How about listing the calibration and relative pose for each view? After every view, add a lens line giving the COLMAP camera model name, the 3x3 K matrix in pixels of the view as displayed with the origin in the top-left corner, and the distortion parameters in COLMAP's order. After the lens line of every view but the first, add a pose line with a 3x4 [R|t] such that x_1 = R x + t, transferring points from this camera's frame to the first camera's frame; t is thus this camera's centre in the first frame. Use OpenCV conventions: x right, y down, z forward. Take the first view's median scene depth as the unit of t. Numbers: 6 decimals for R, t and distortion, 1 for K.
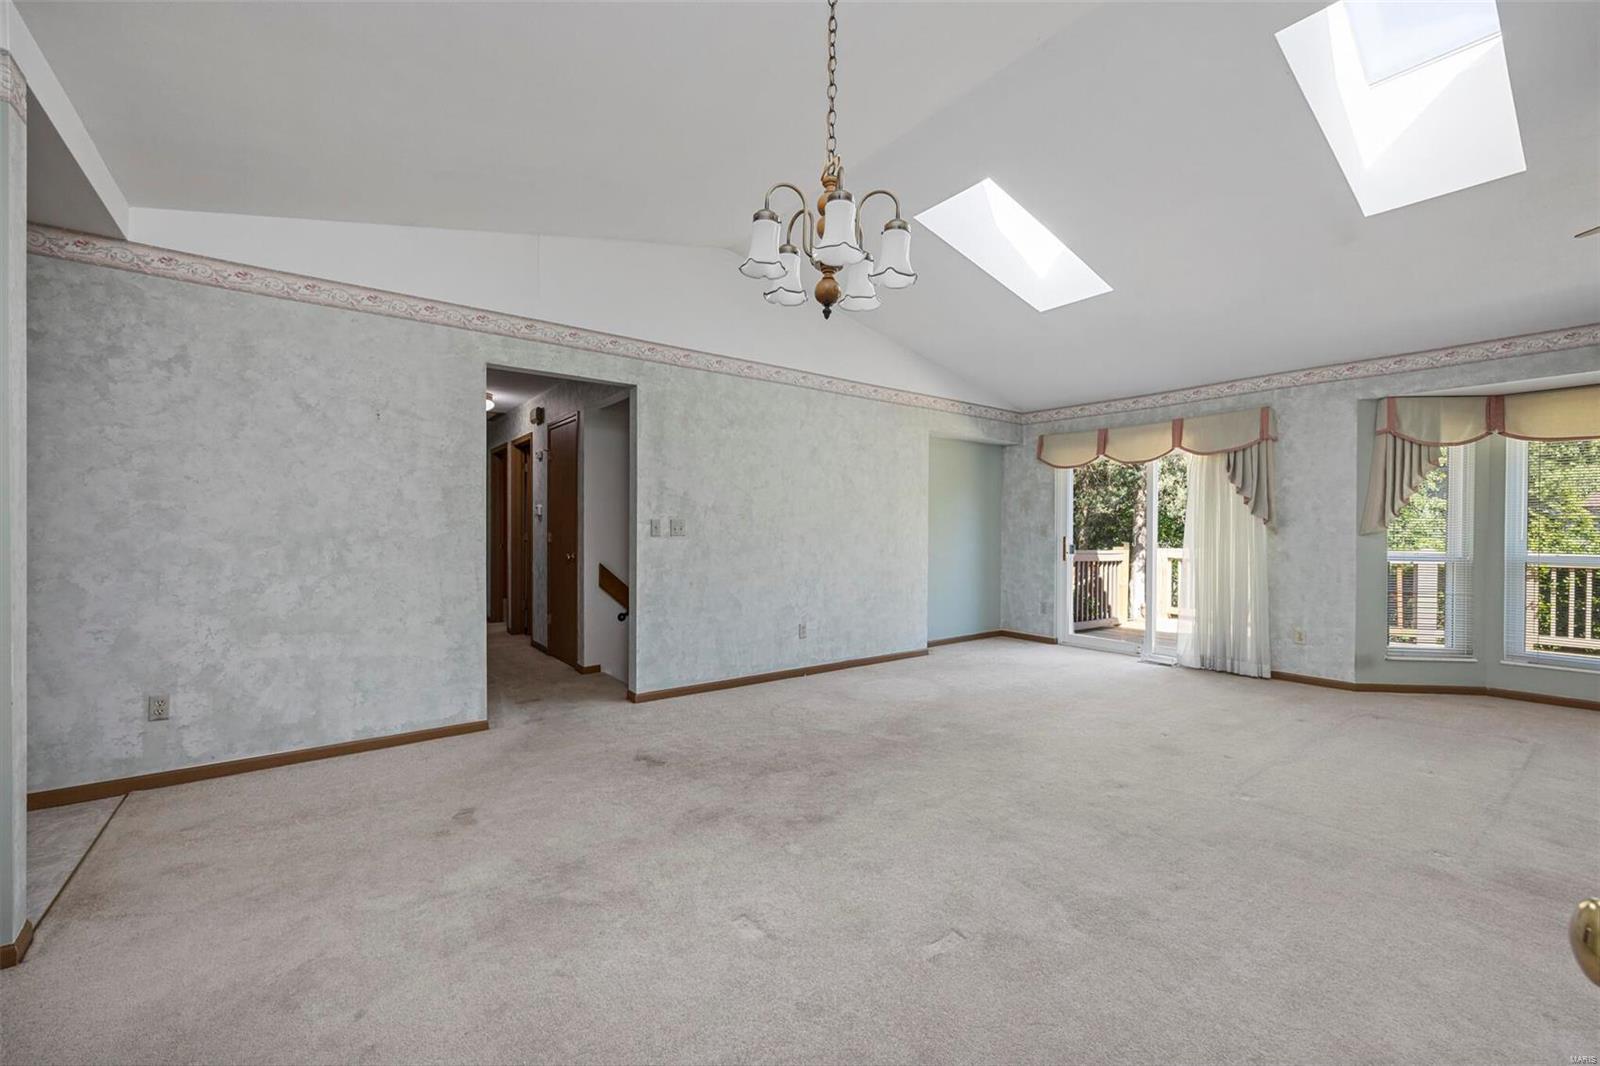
lens RADIAL K [[643.9, 0, 809.8], [0, 643.9, 531.5], [0, 0, 1]] dist [-0.002770, -0.000183]
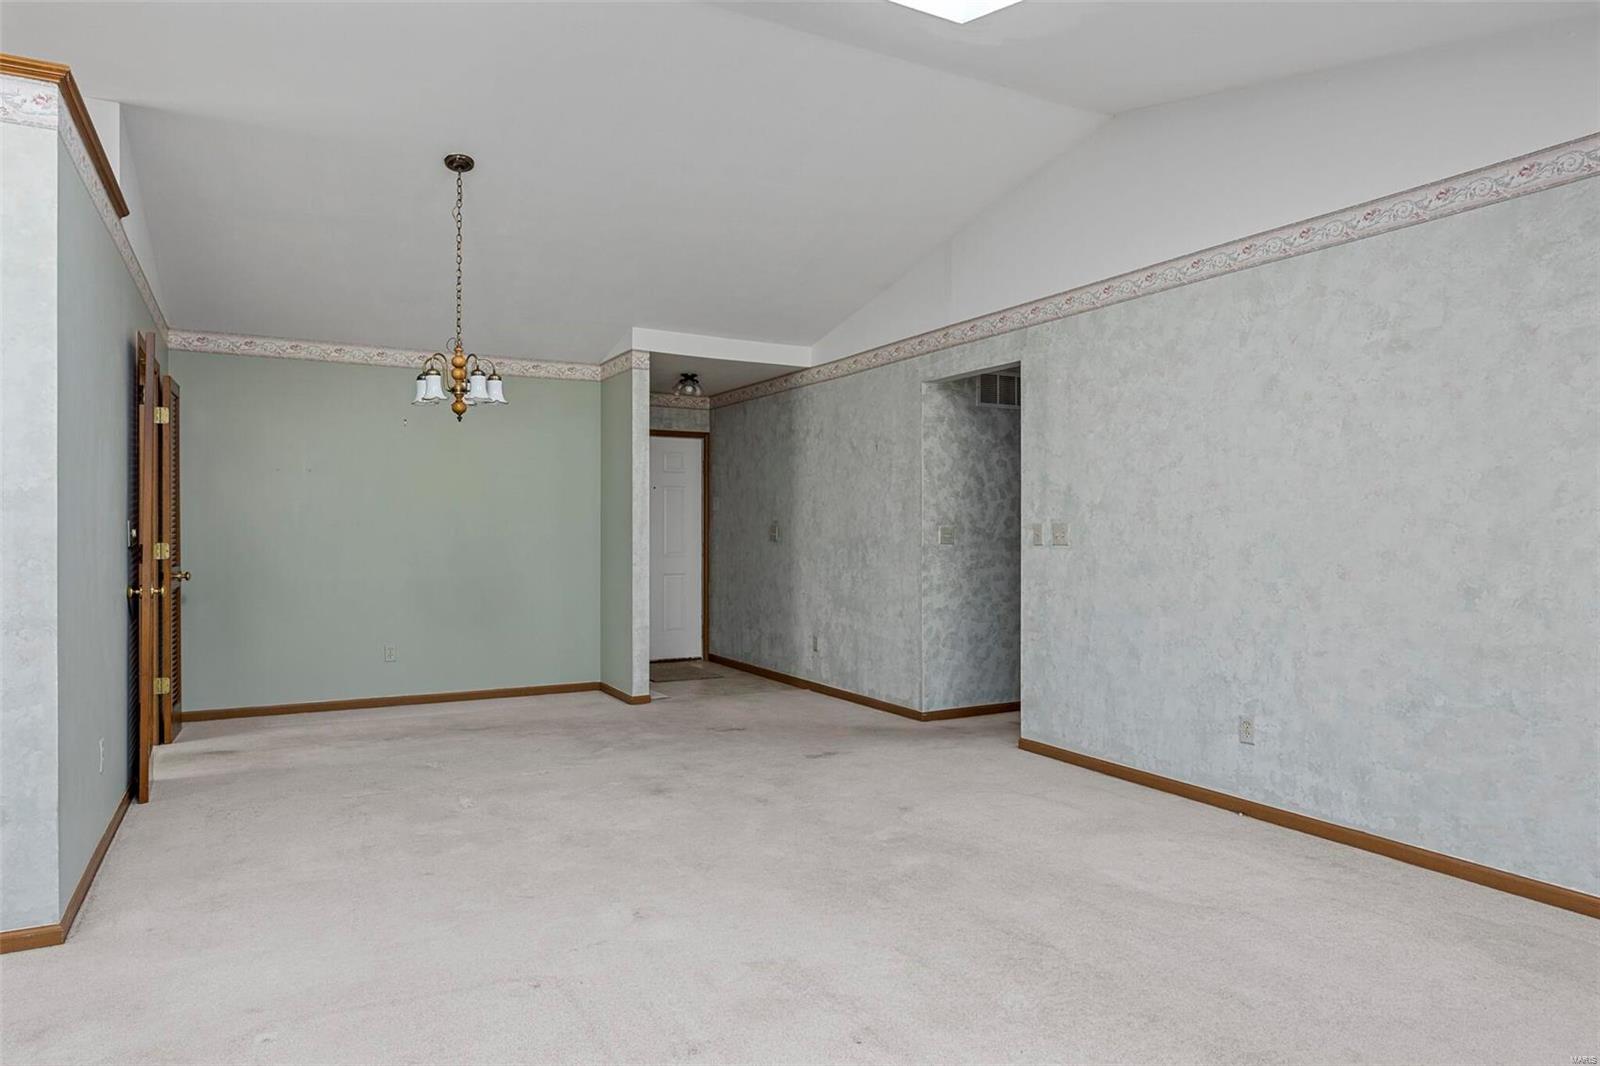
lens RADIAL K [[989.9, 0, 801.8], [0, 989.9, 536.3], [0, 0, 1]] dist [-0.006808, -0.000647]
pose [[-0.160648, -0.002174, -0.987009, 0.982855], [-0.009546, 0.999954, -0.000649, 0.000231], [0.986966, 0.009318, -0.160661, 0.893406]]
